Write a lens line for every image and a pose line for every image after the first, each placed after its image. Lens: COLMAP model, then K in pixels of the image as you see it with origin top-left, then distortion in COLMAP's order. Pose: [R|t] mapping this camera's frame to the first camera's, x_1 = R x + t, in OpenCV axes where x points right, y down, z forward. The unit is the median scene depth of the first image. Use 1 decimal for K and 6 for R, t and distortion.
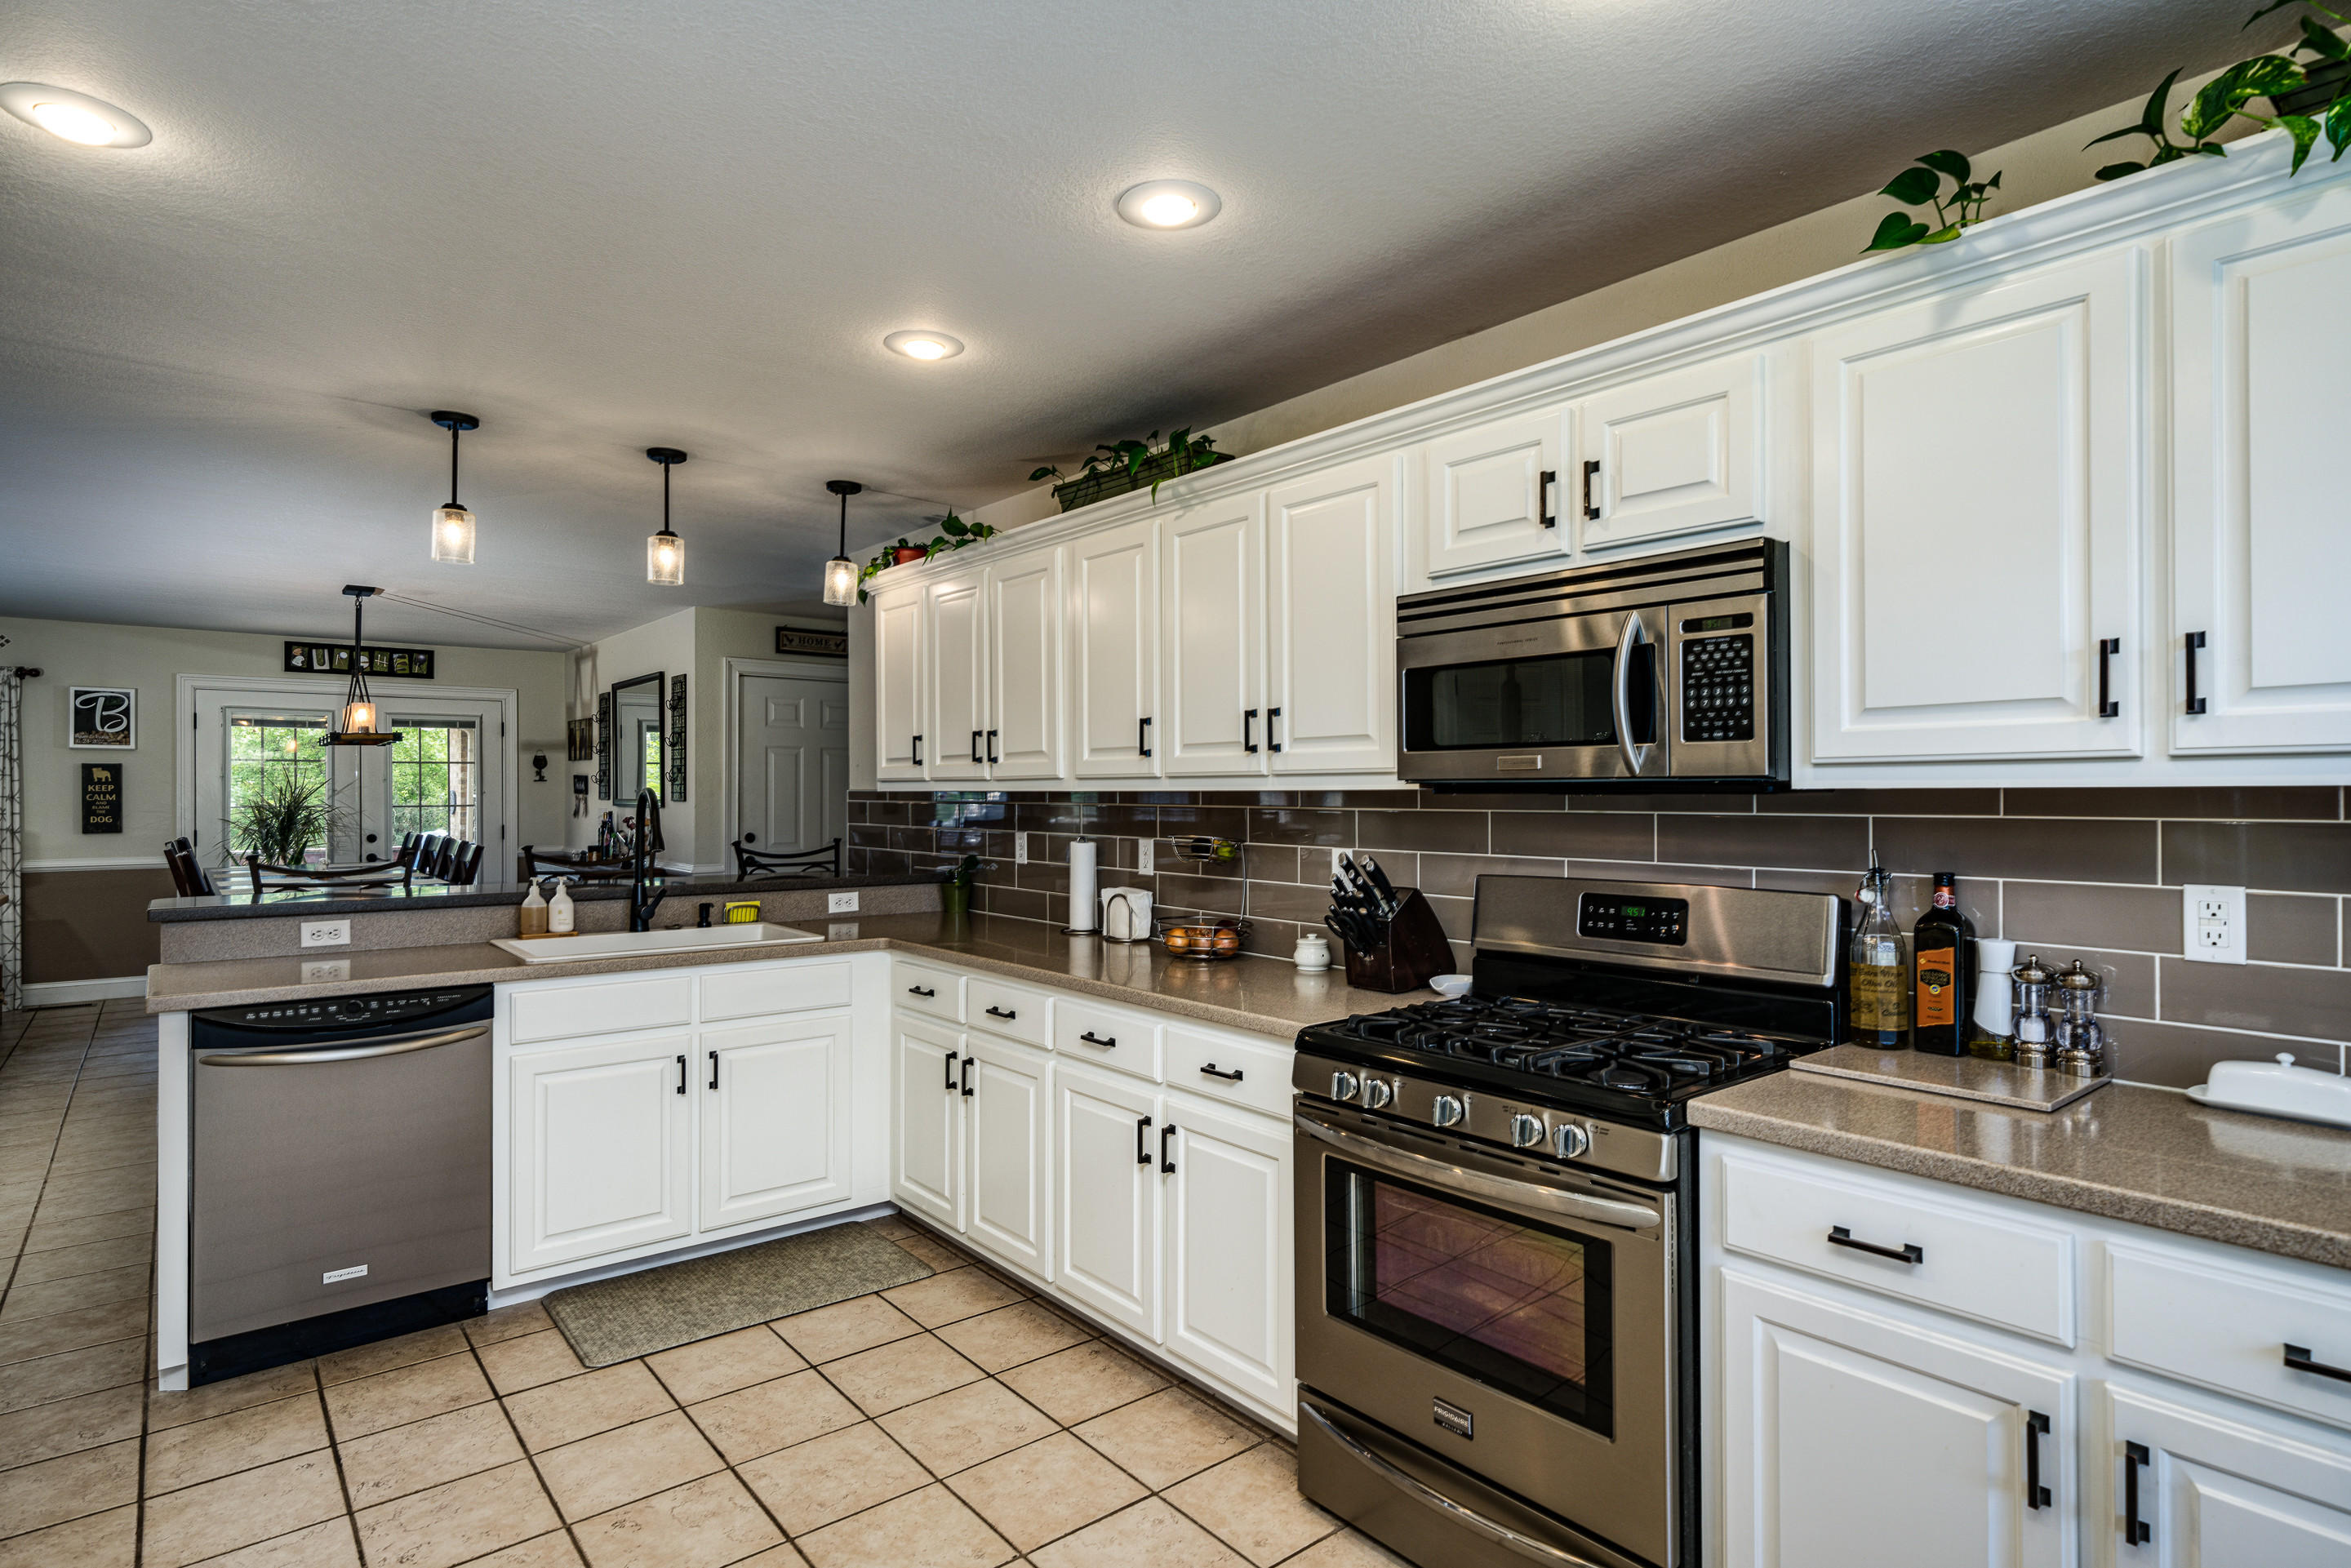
lens RADIAL K [[1208.8, 0, 1160.5], [0, 1208.8, 784.8], [0, 0, 1]] dist [-0.002435, -0.000610]
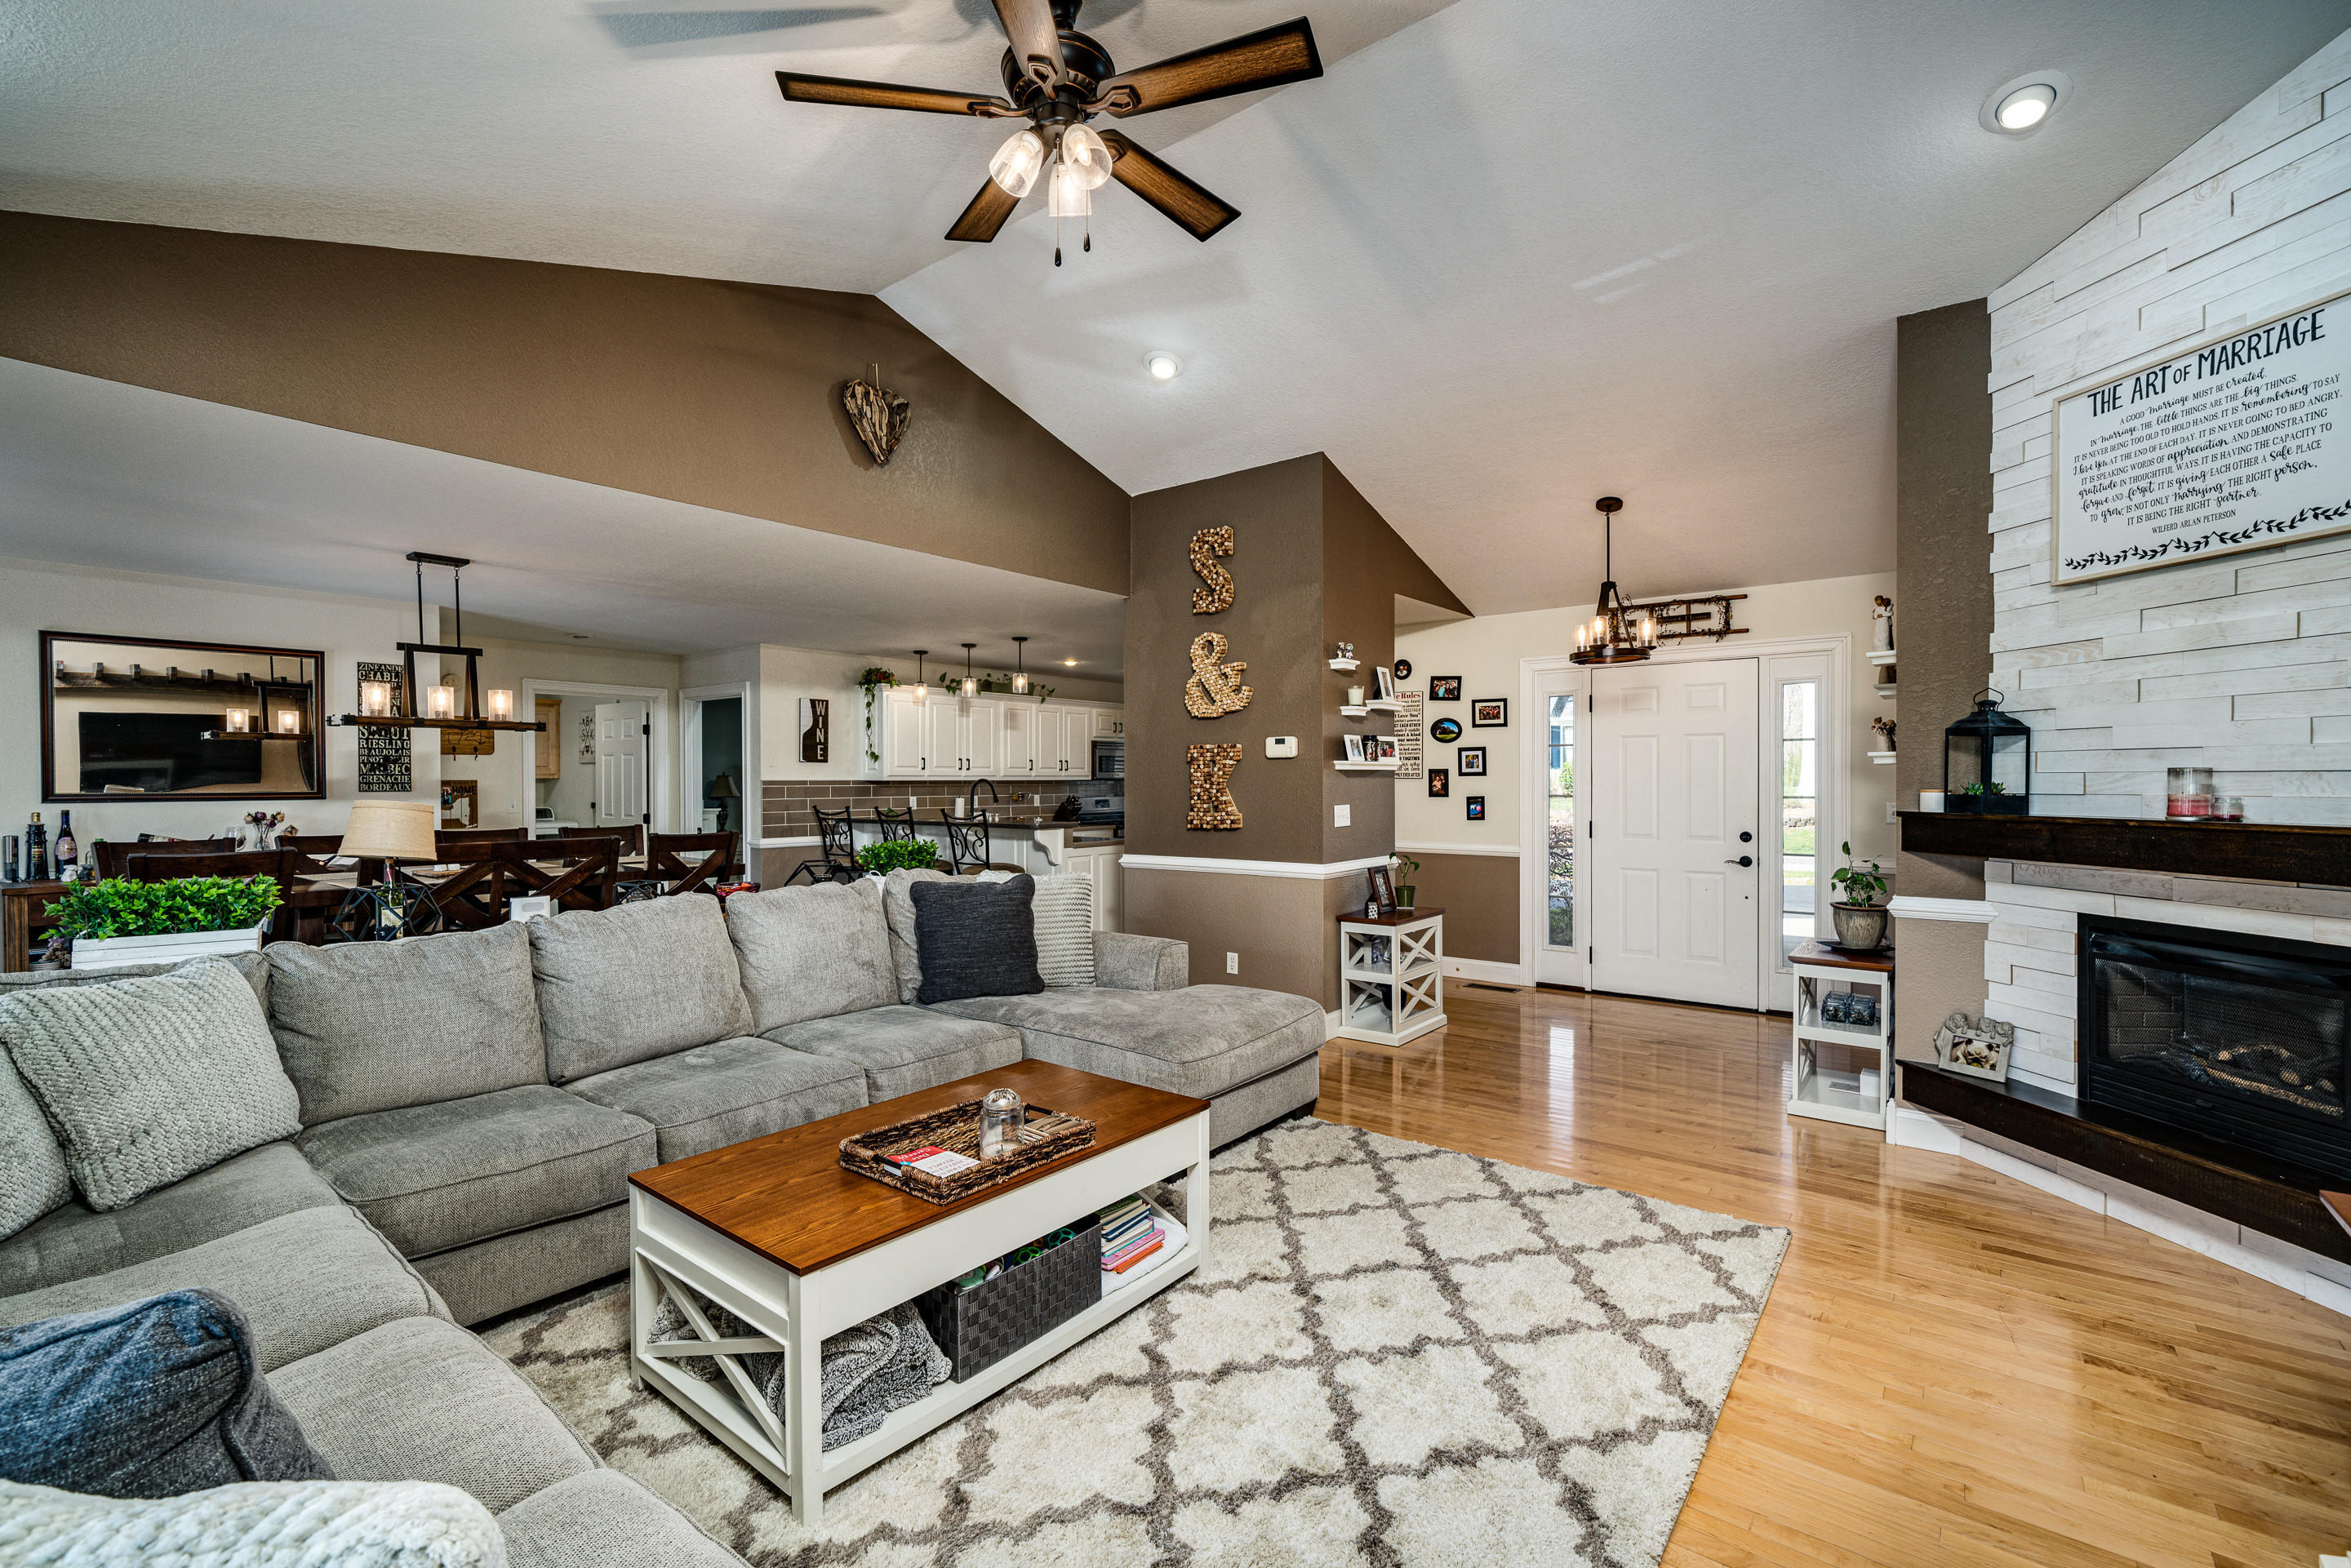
lens RADIAL K [[1017.6, 0, 1171.0], [0, 1017.6, 788.0], [0, 0, 1]] dist [0.001125, 0.000099]
pose [[-0.219993, -0.006937, 0.975477, -3.270013], [-0.002612, 0.999975, 0.006522, 0.008340], [-0.975498, -0.001113, -0.220006, 1.350876]]
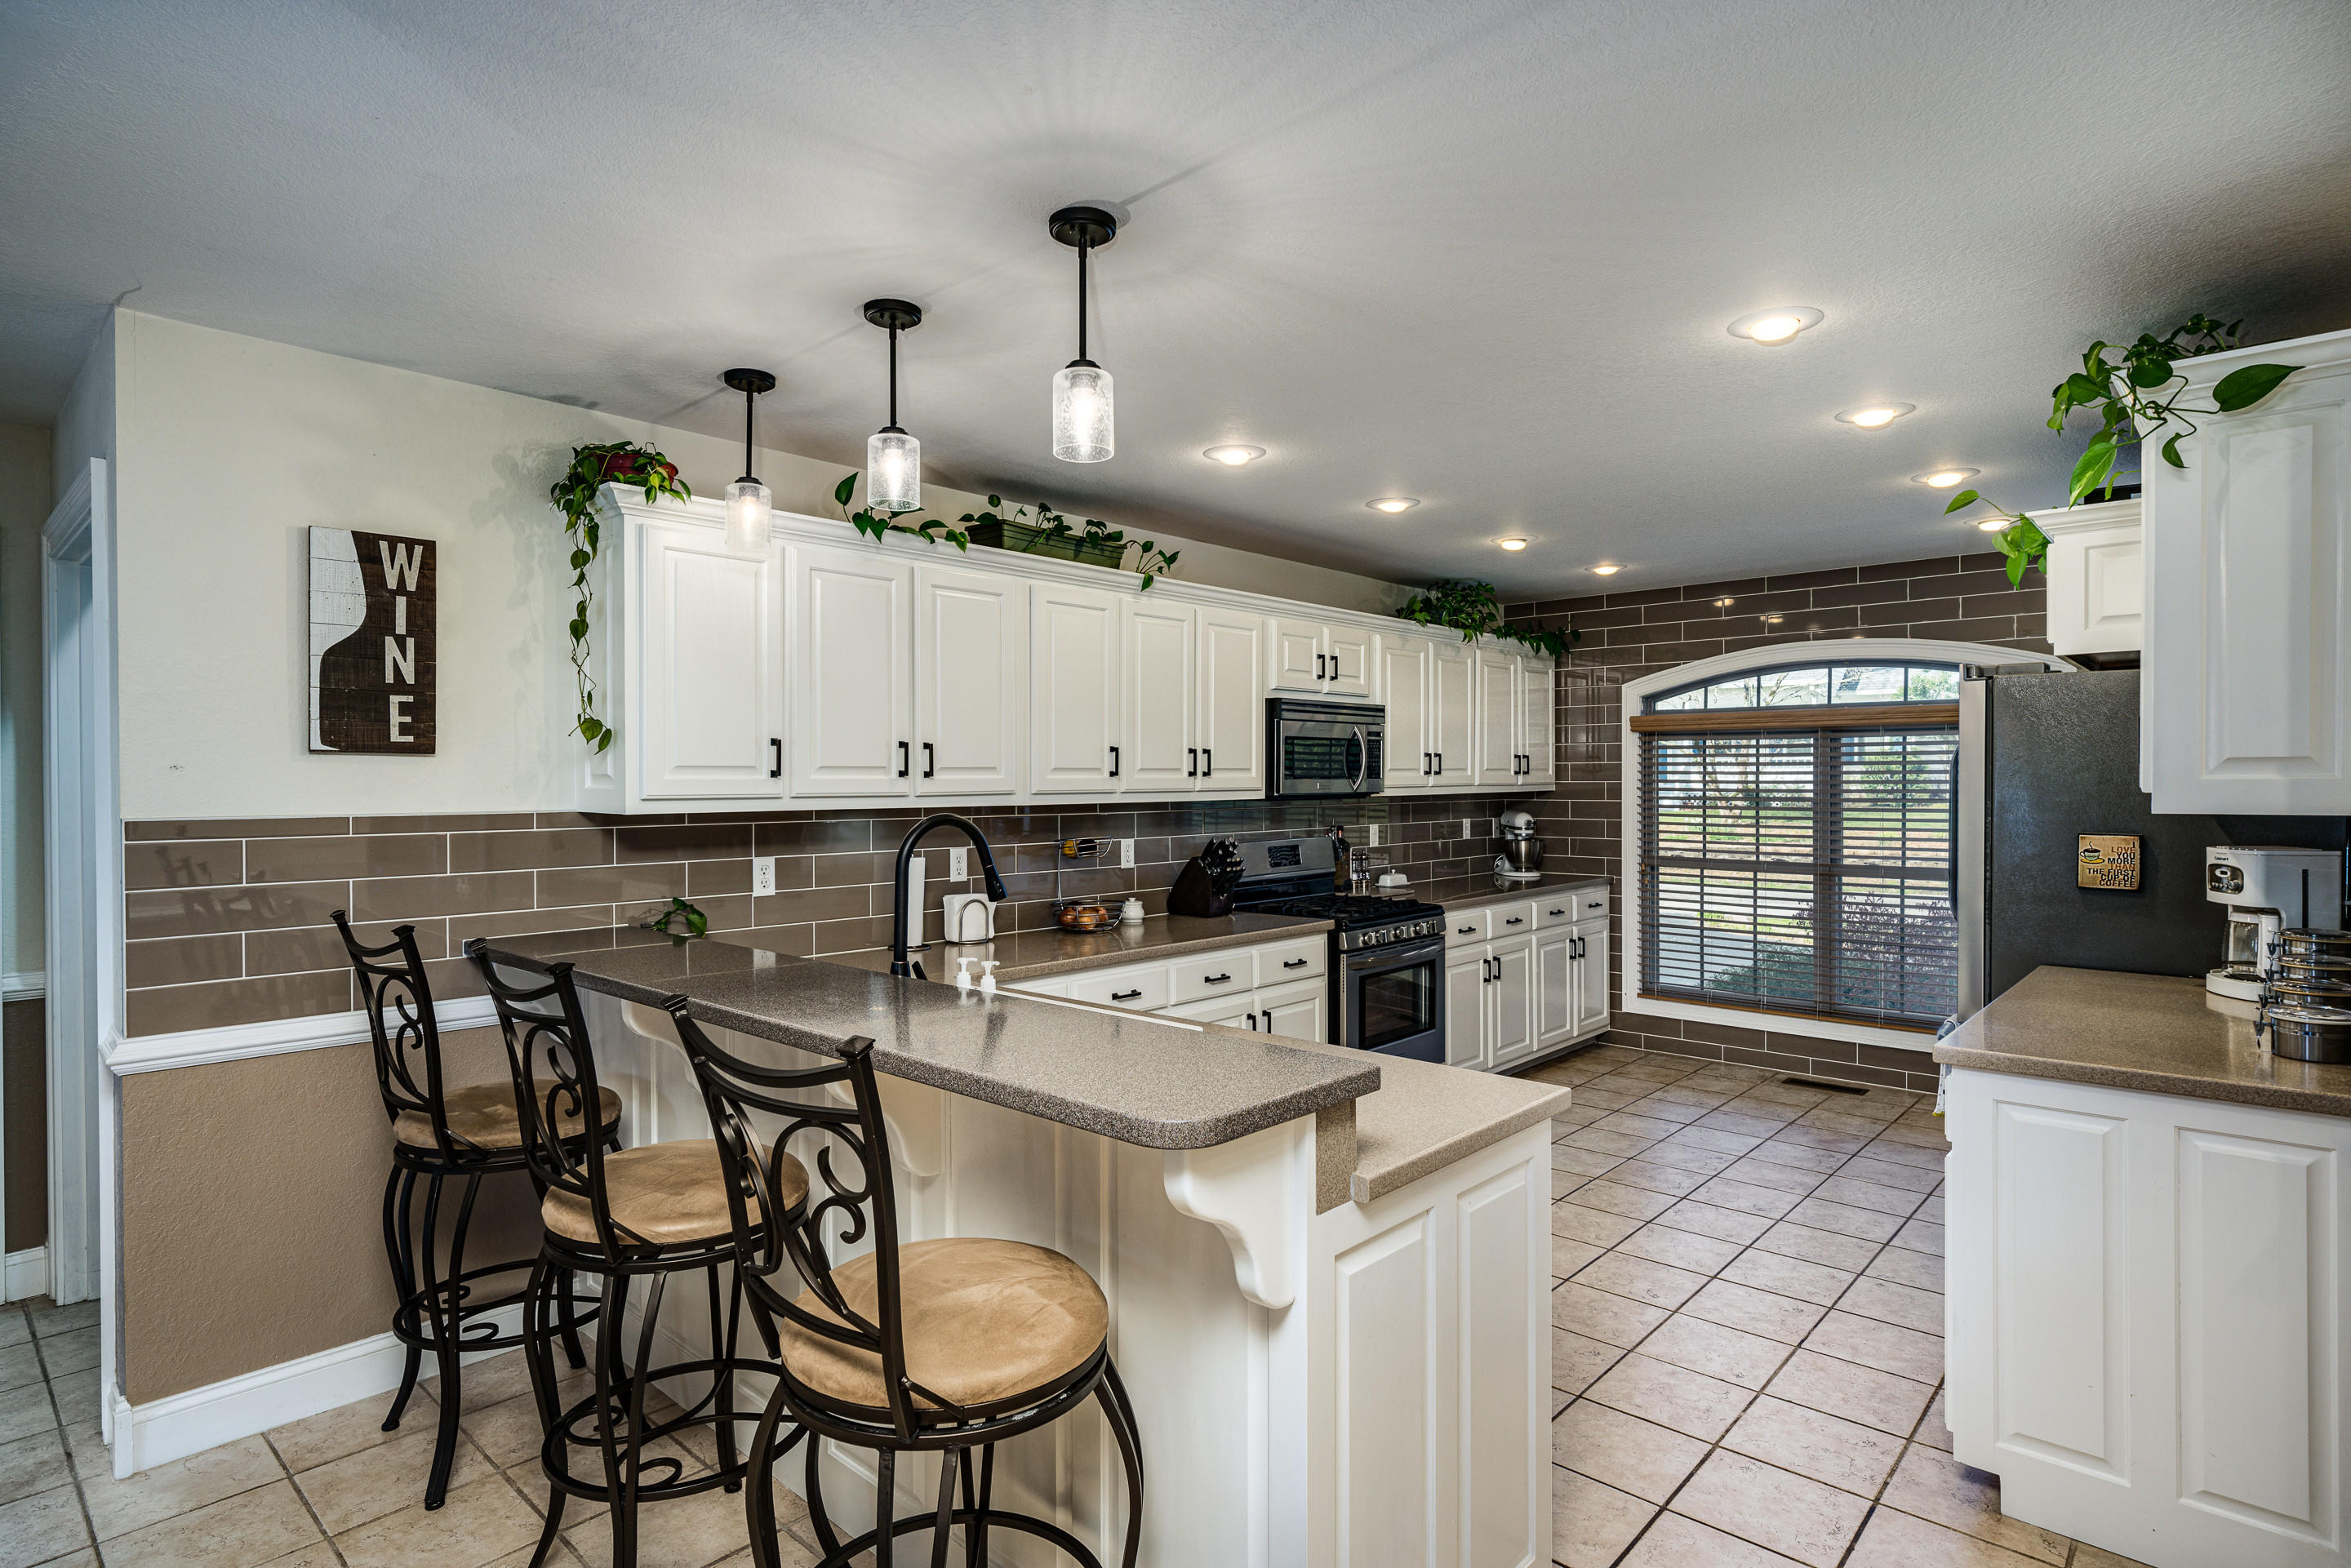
lens RADIAL K [[1208.8, 0, 1163.5], [0, 1208.8, 783.0], [0, 0, 1]] dist [-0.002435, -0.000610]
pose [[-0.133310, 0.002772, 0.991071, -1.393976], [0.001233, 0.999996, -0.002631, -0.013620], [-0.991074, 0.000871, -0.133313, 1.201419]]
